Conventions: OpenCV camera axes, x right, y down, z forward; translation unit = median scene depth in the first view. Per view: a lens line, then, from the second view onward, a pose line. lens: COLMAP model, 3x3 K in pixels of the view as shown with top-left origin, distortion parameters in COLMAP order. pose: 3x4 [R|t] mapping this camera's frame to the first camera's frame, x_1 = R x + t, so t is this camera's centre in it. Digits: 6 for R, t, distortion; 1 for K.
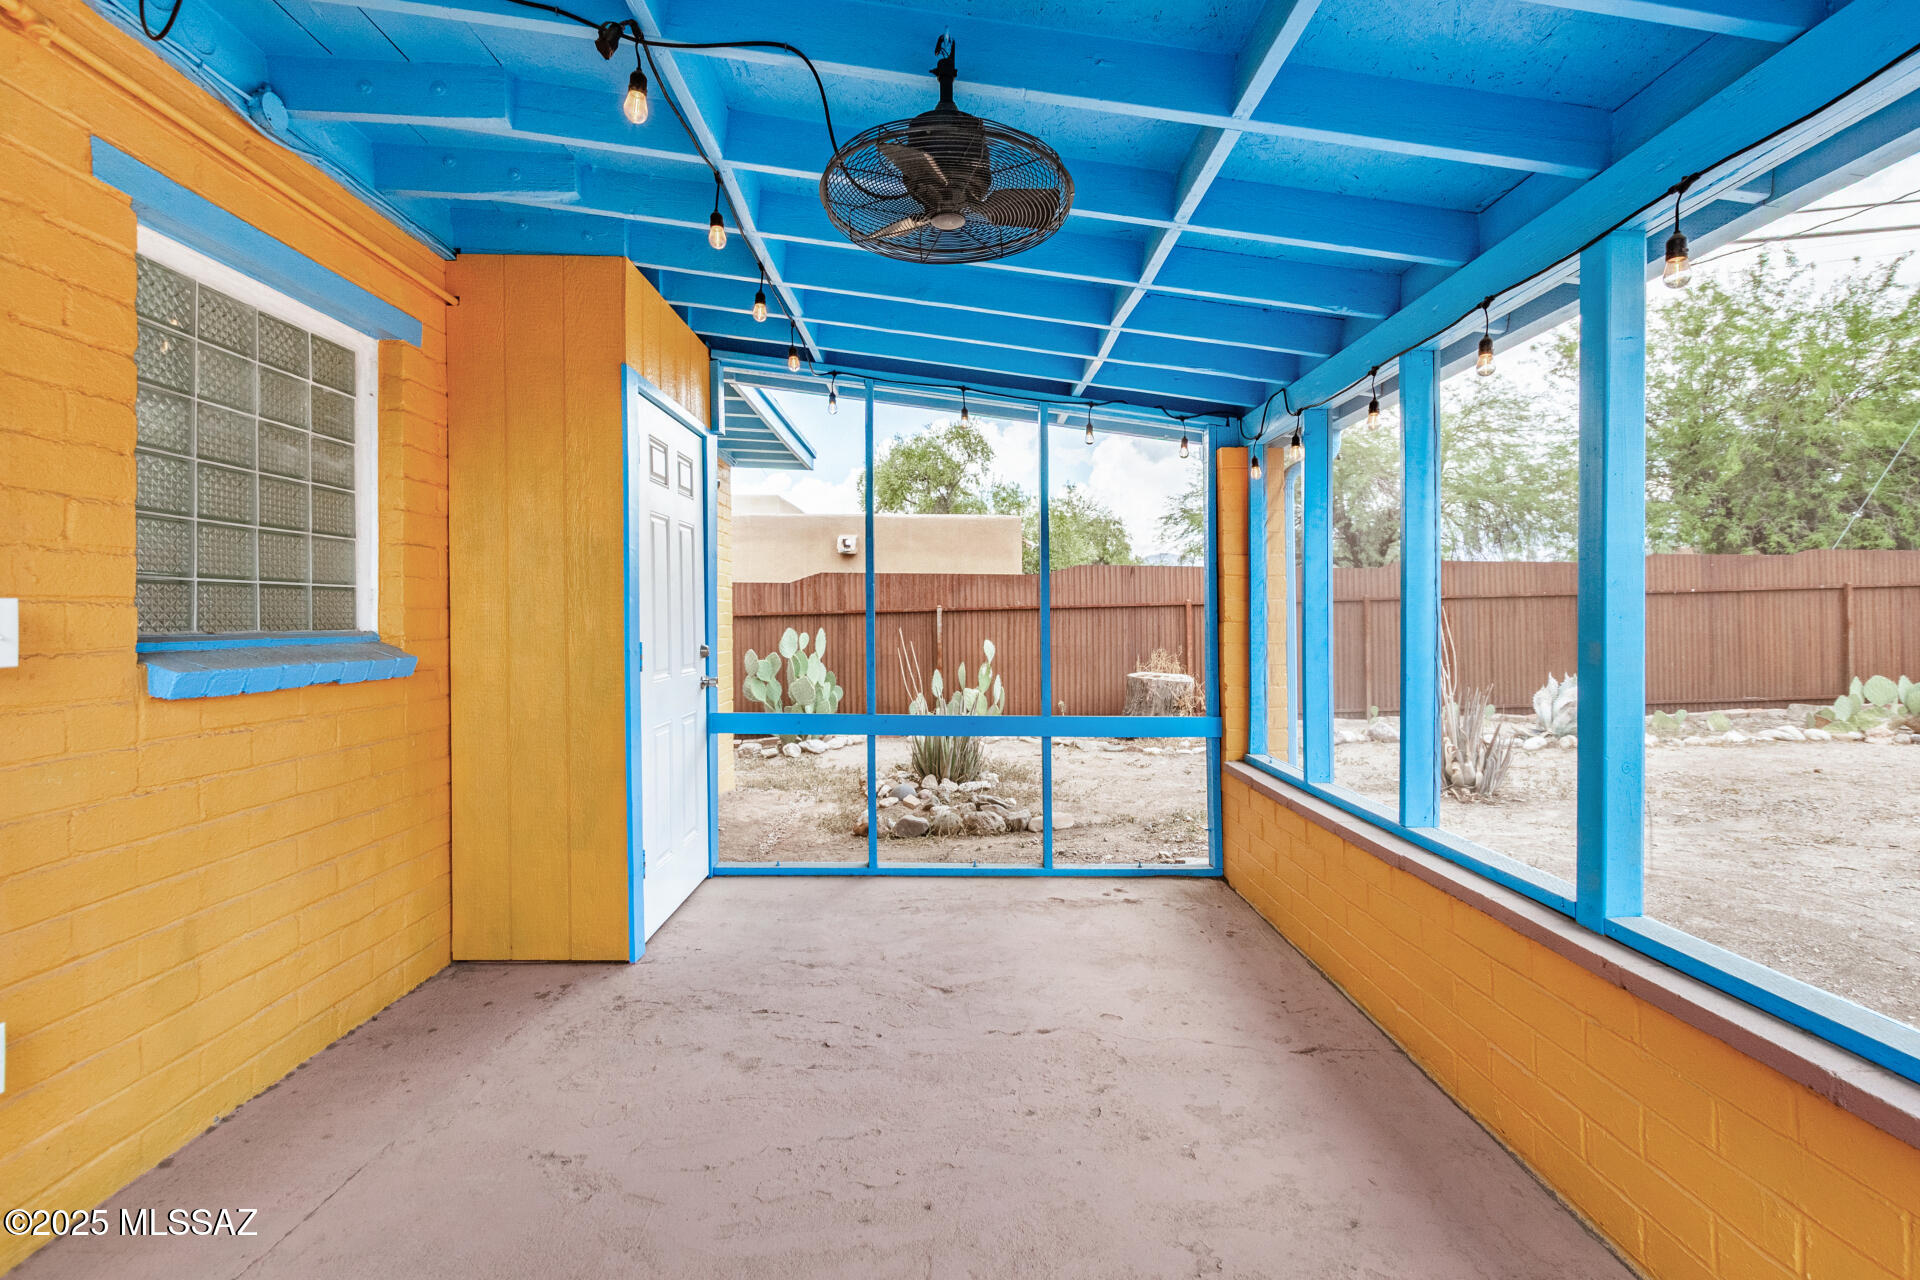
lens RADIAL K [[884.4, 0, 963.6], [0, 884.4, 615.4], [0, 0, 1]] dist [0.003023, -0.003391]
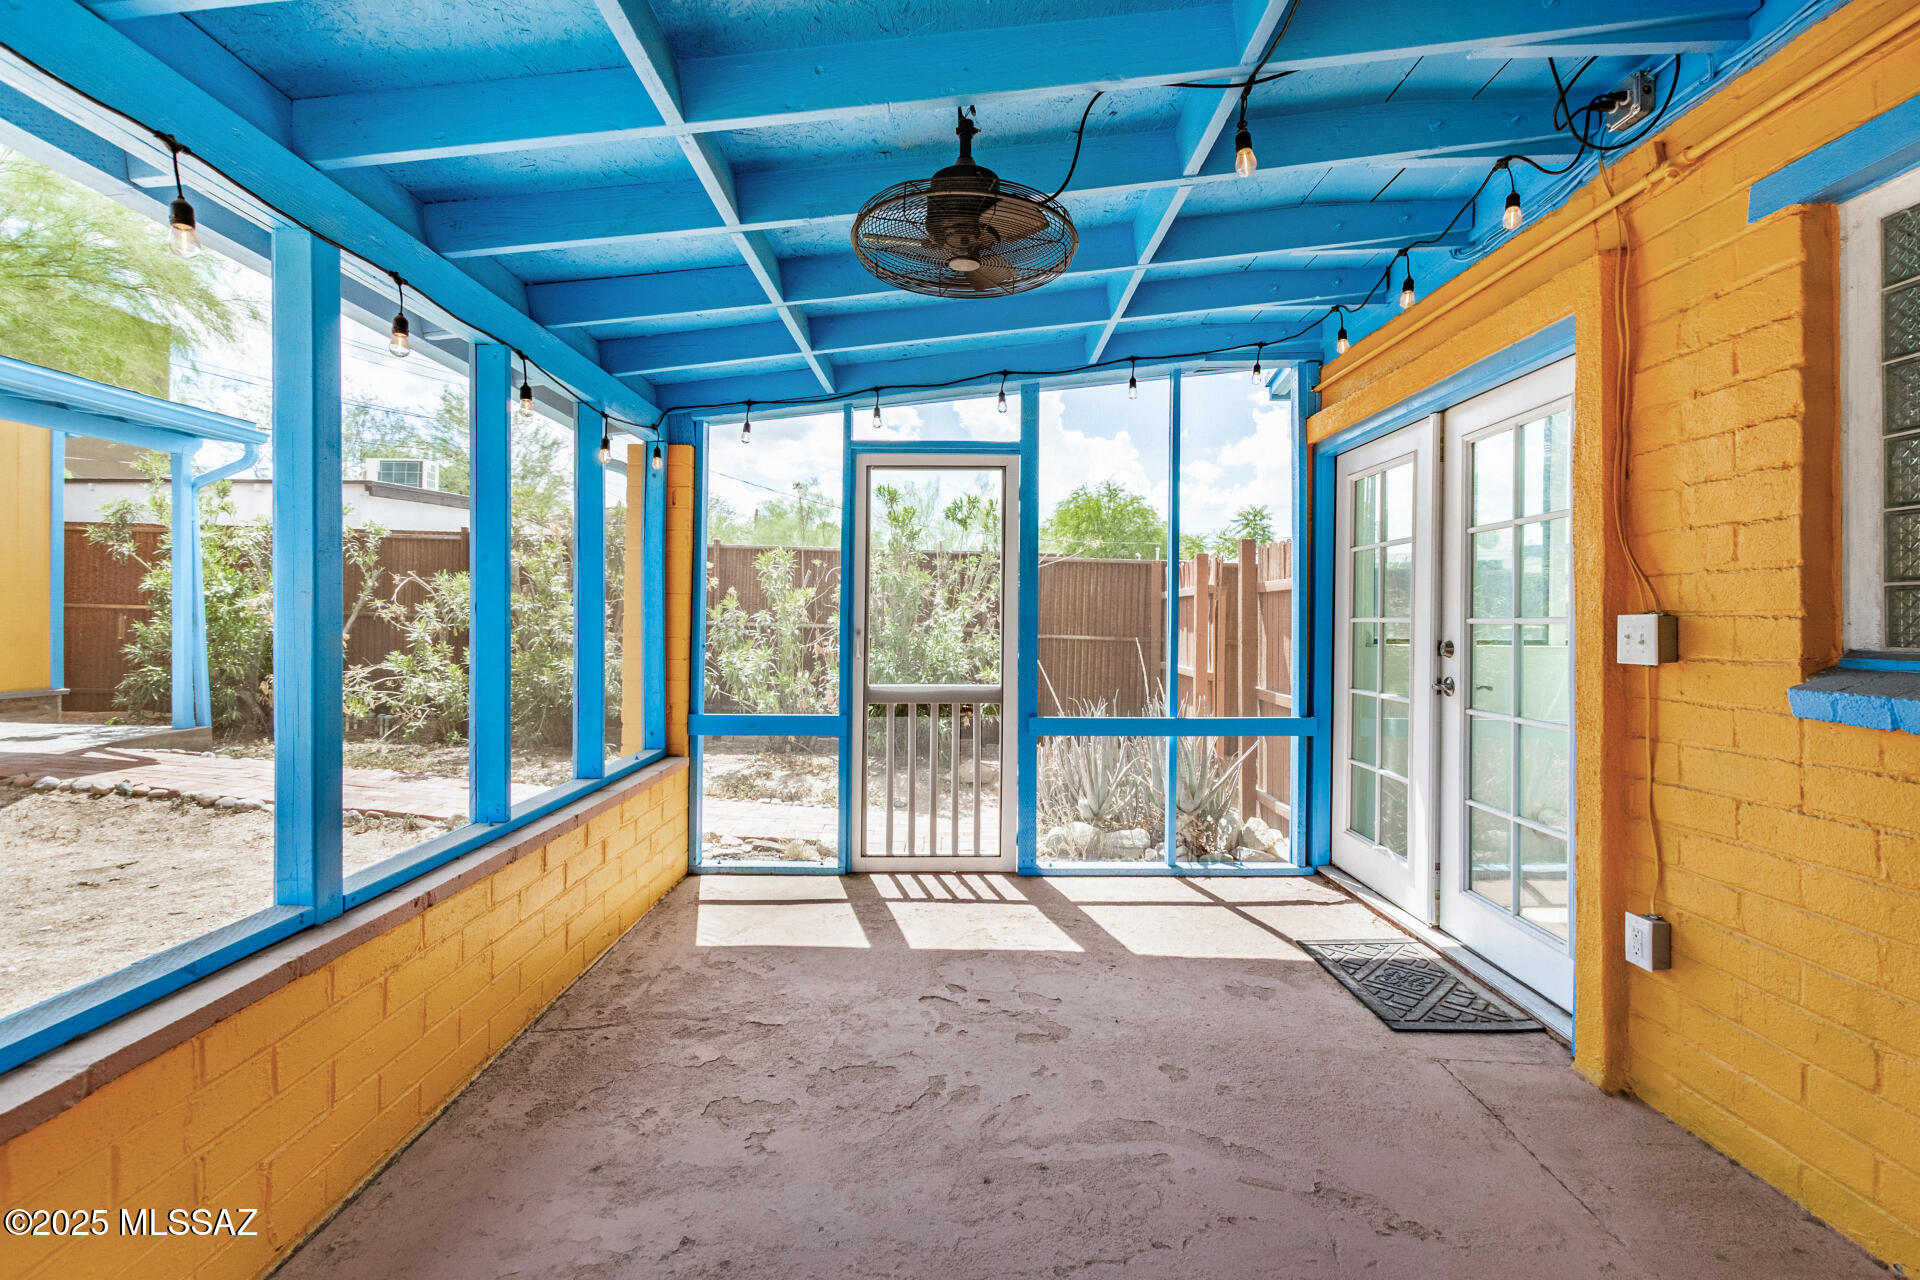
lens RADIAL K [[884.4, 0, 964.8], [0, 884.4, 624.0], [0, 0, 1]] dist [0.003023, -0.003391]
pose [[-0.999852, -0.012926, 0.011339, -0.010810], [-0.012865, 0.999902, 0.005441, -0.001907], [-0.011409, 0.005295, -0.999921, 1.011855]]
